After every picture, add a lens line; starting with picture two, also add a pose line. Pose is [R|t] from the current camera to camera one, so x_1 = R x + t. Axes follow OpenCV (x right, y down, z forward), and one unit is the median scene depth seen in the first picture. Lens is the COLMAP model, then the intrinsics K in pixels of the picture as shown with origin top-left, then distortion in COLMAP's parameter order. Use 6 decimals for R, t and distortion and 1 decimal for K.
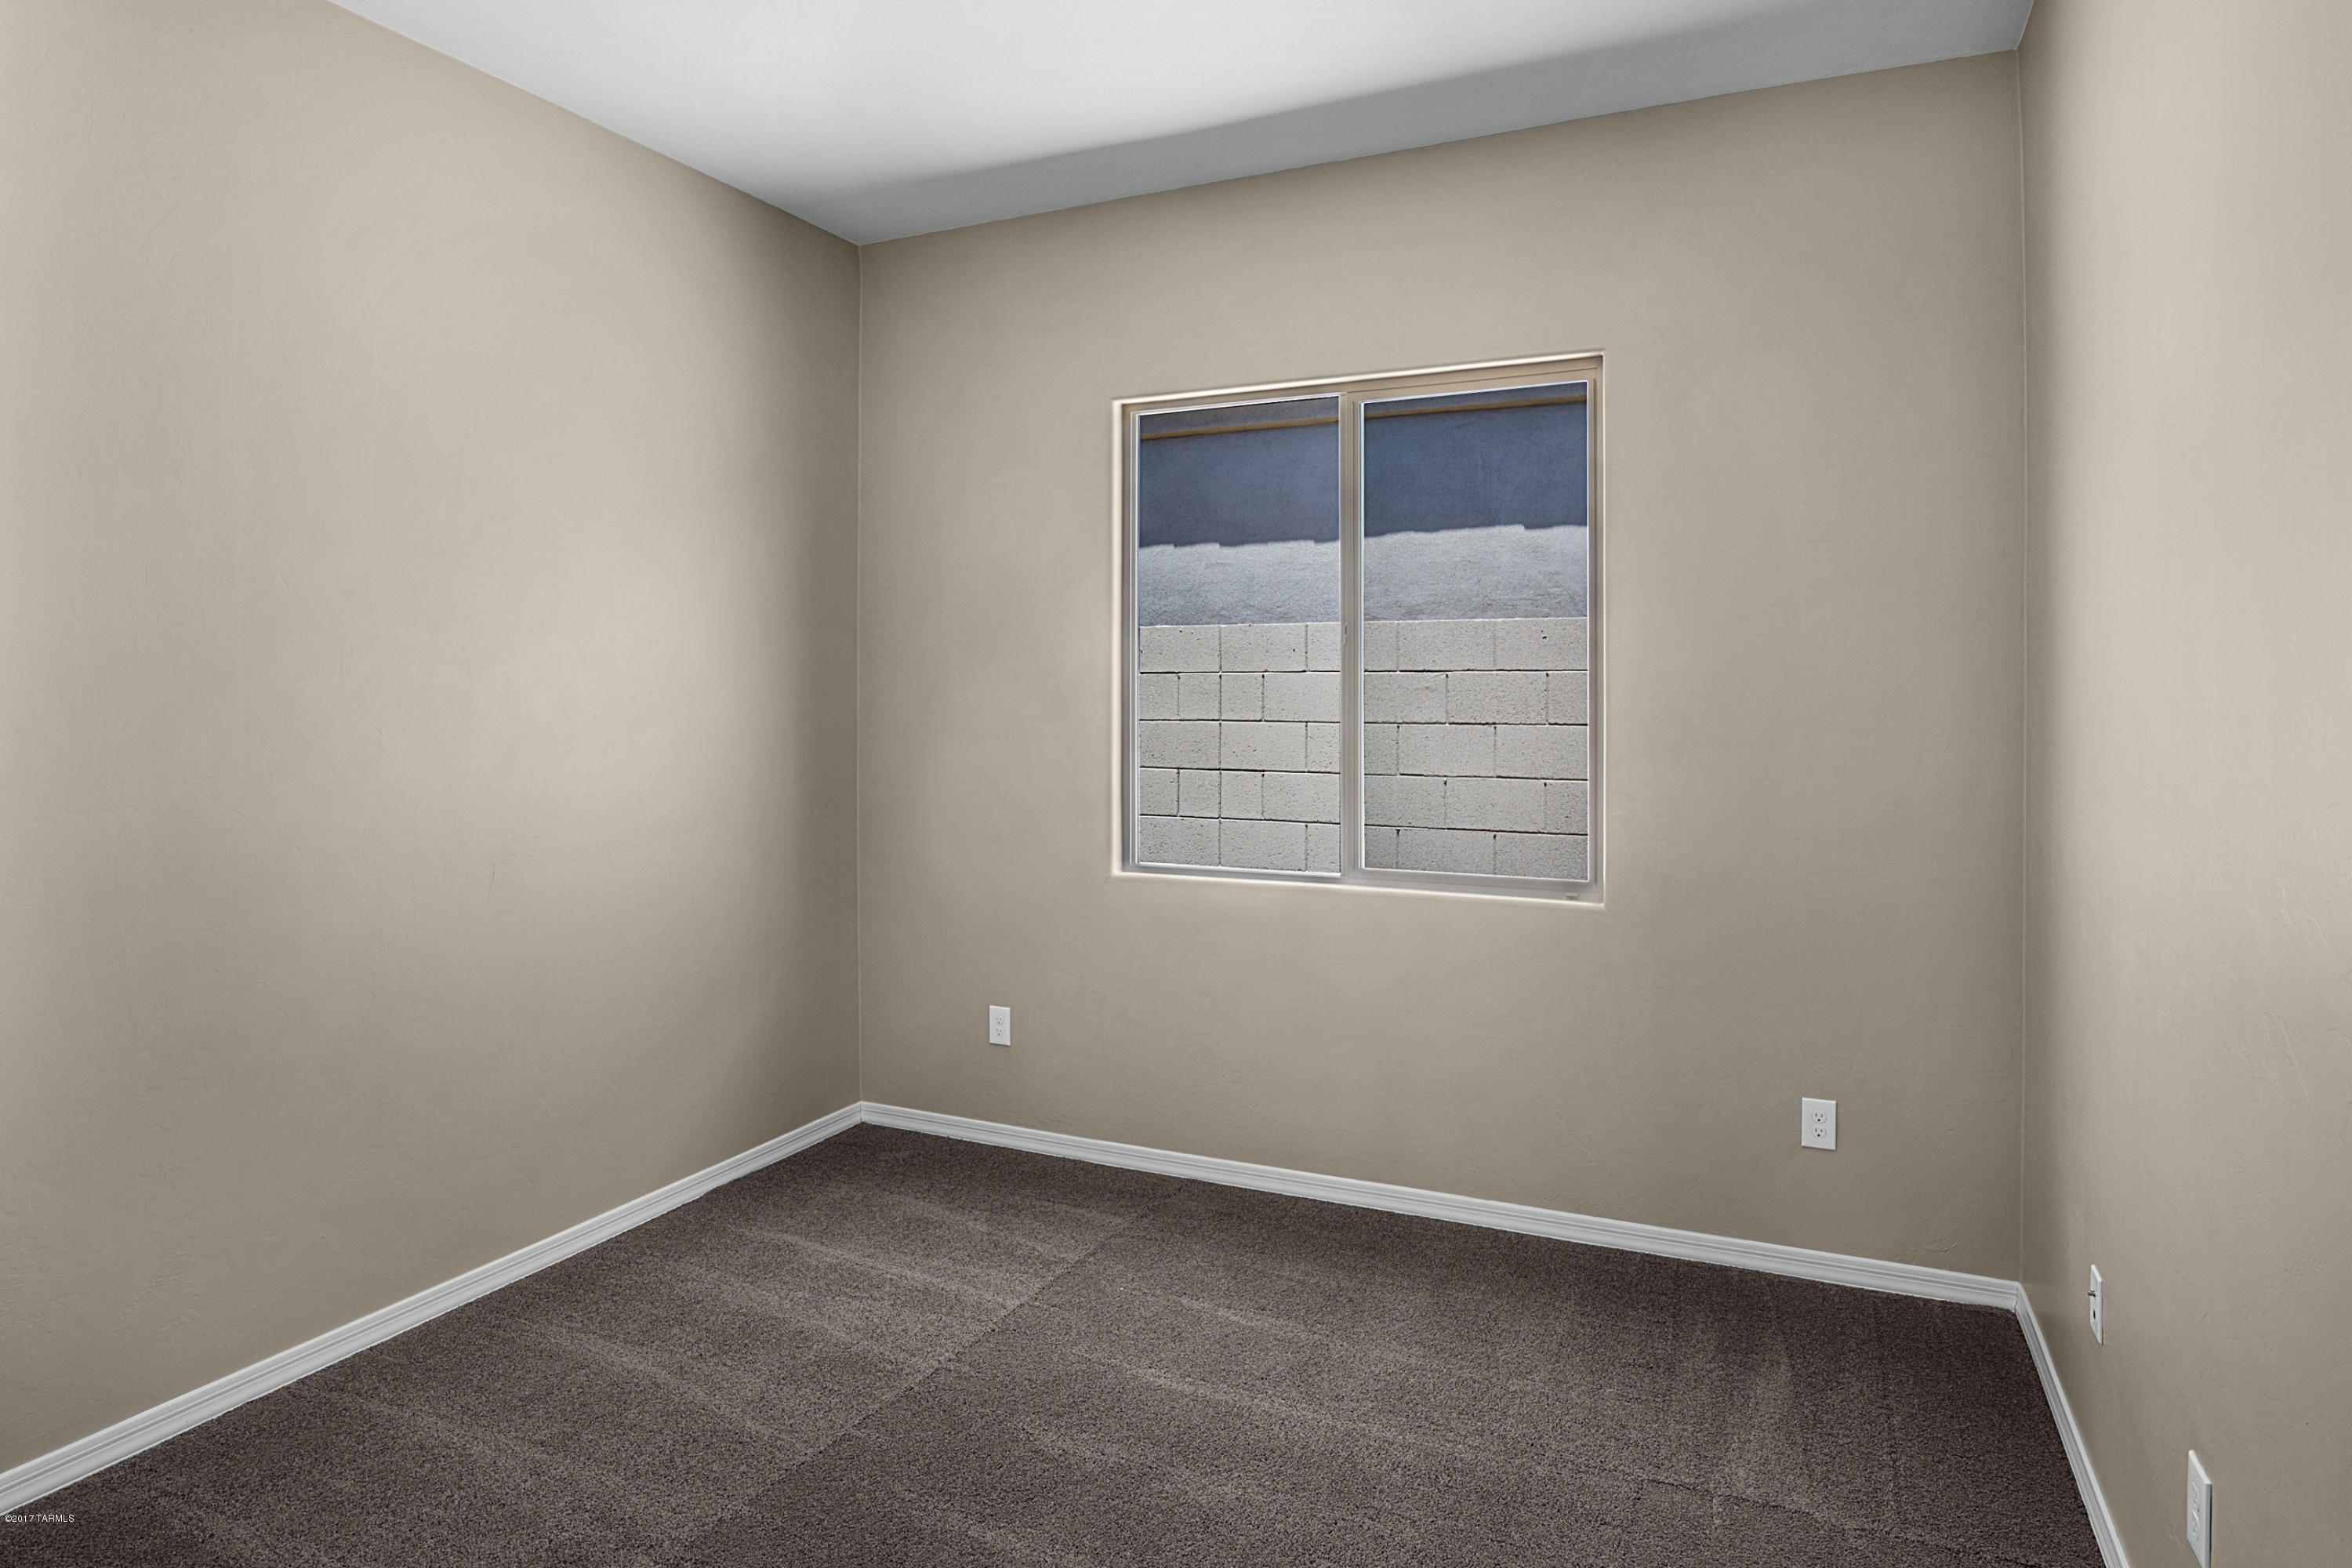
lens RADIAL K [[1139.0, 0, 1175.3], [0, 1139.0, 692.0], [0, 0, 1]] dist [-0.032491, 0.000330]
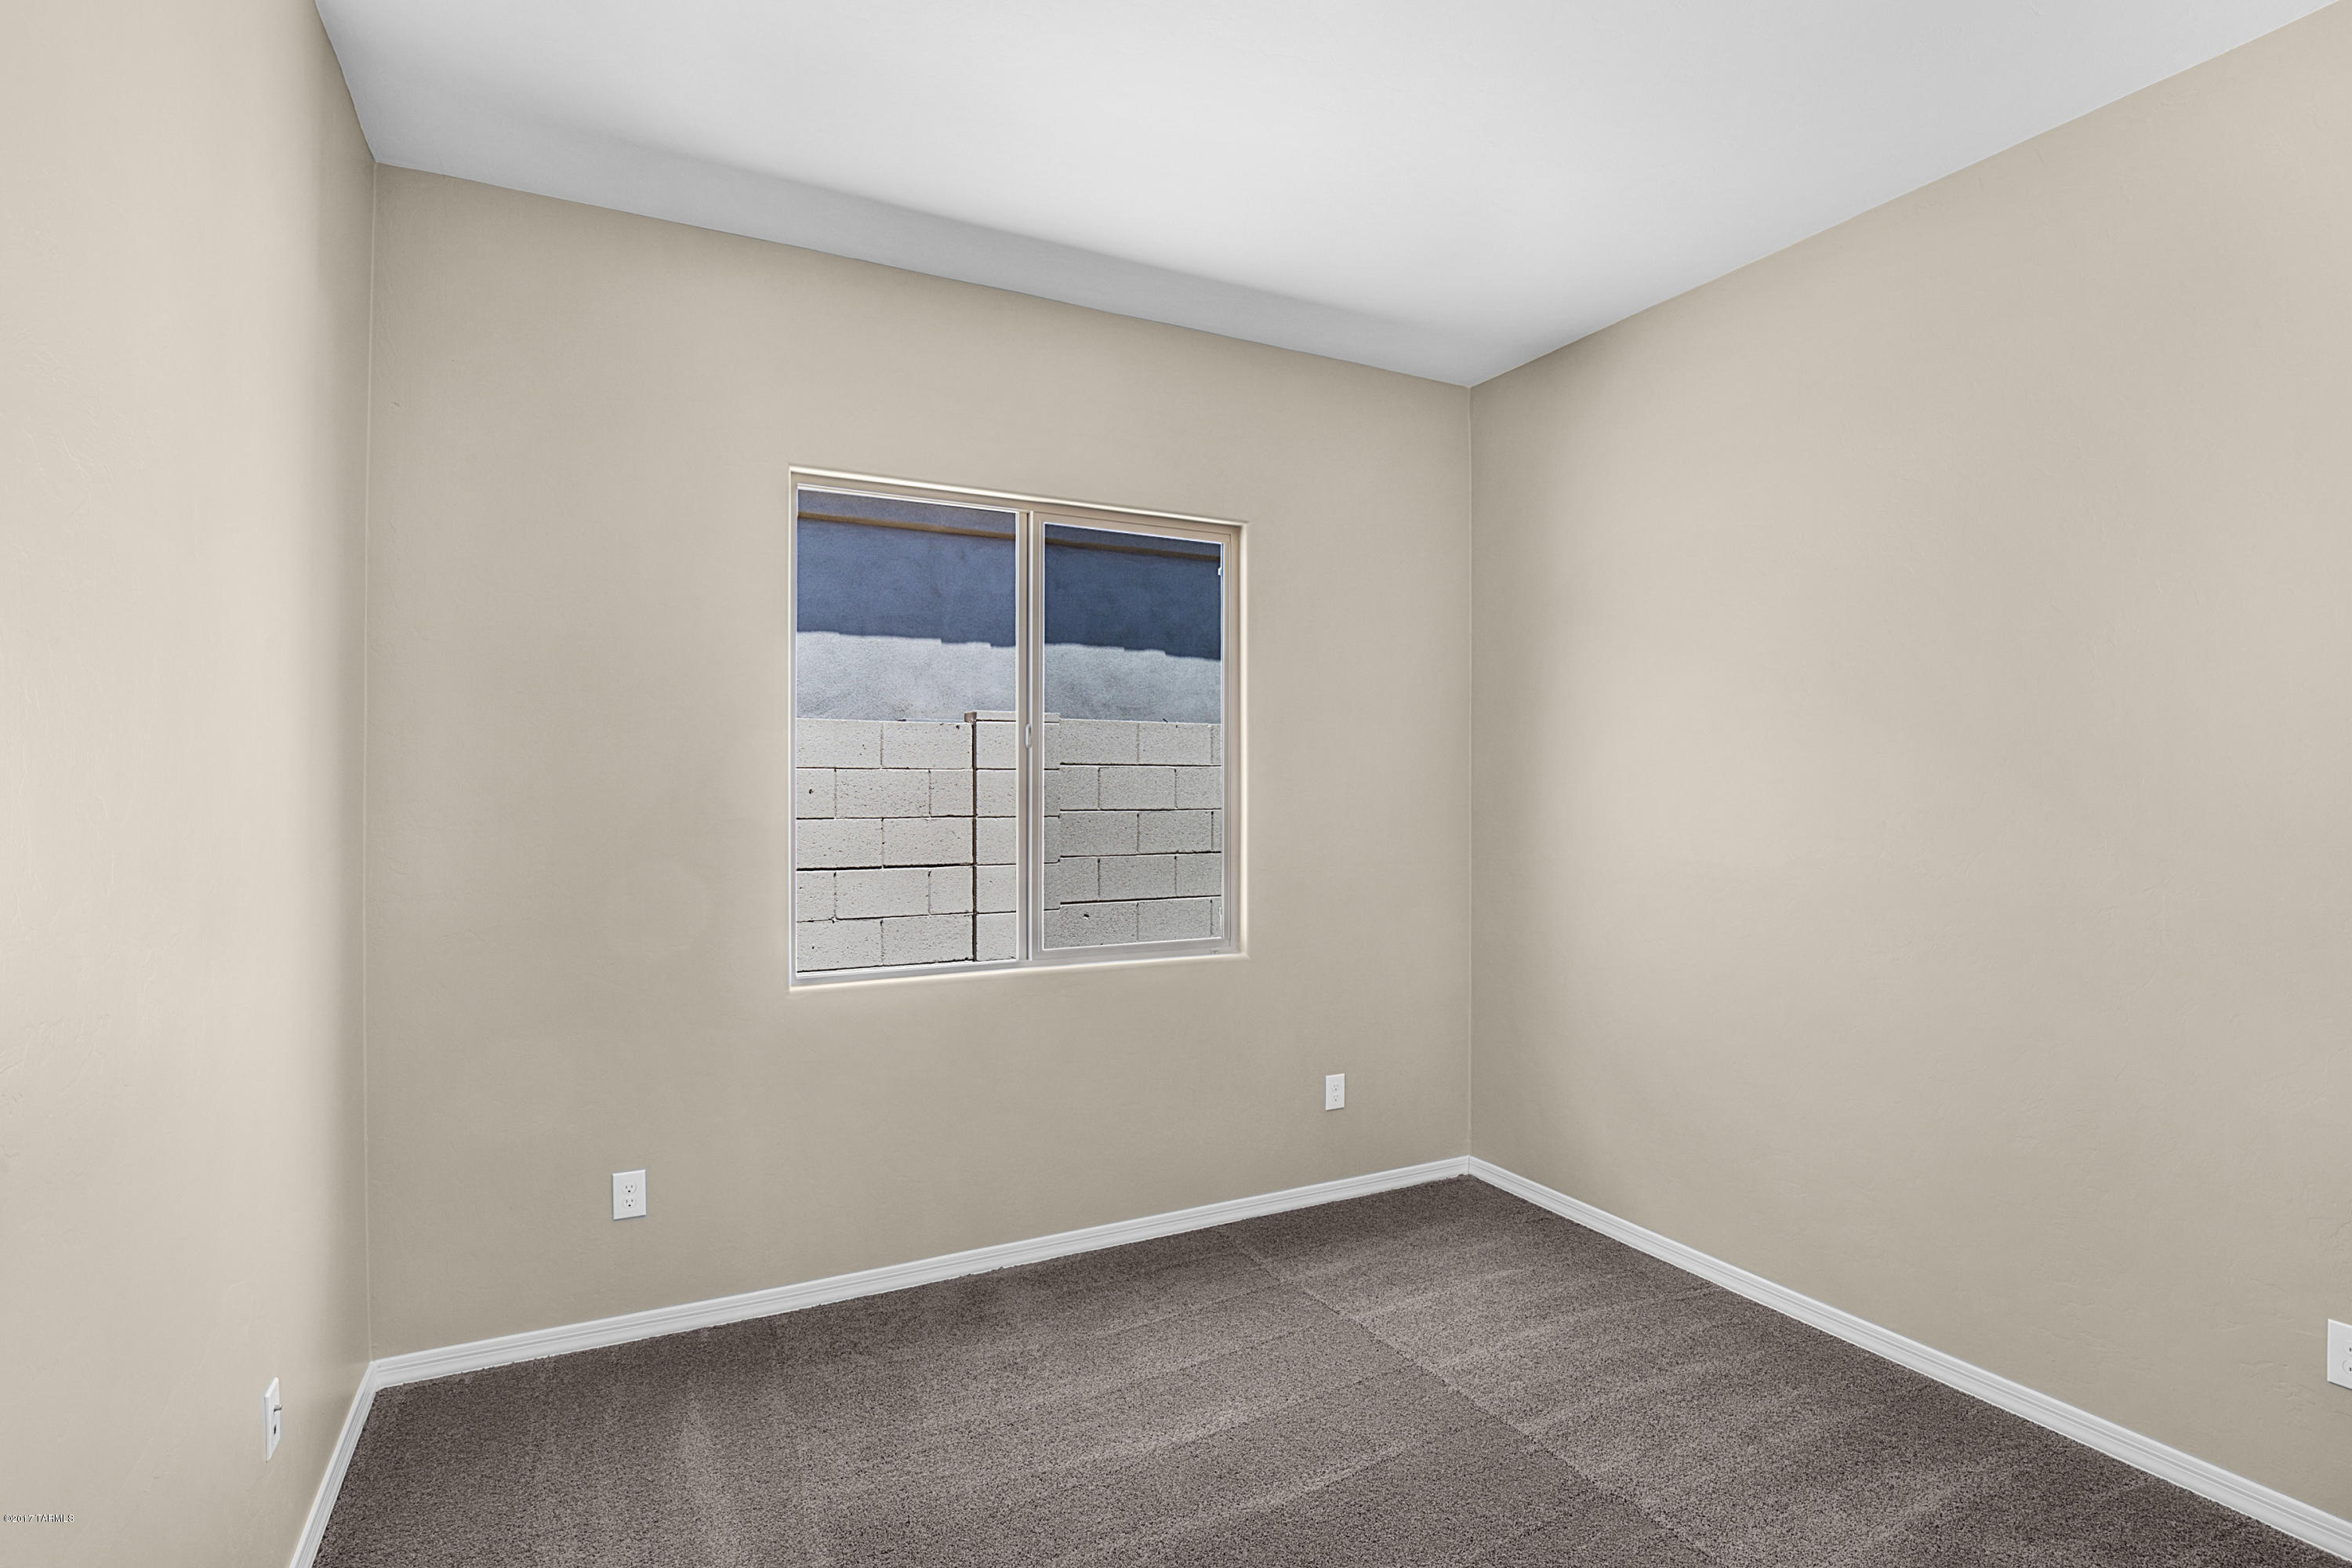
lens RADIAL K [[1093.2, 0, 1145.6], [0, 1093.2, 795.1], [0, 0, 1]] dist [-0.031159, 0.000944]
pose [[0.661929, 0.000369, 0.749566, -0.585373], [-0.002329, 0.999996, 0.001565, 0.004499], [-0.749563, -0.002782, 0.661927, 0.246019]]
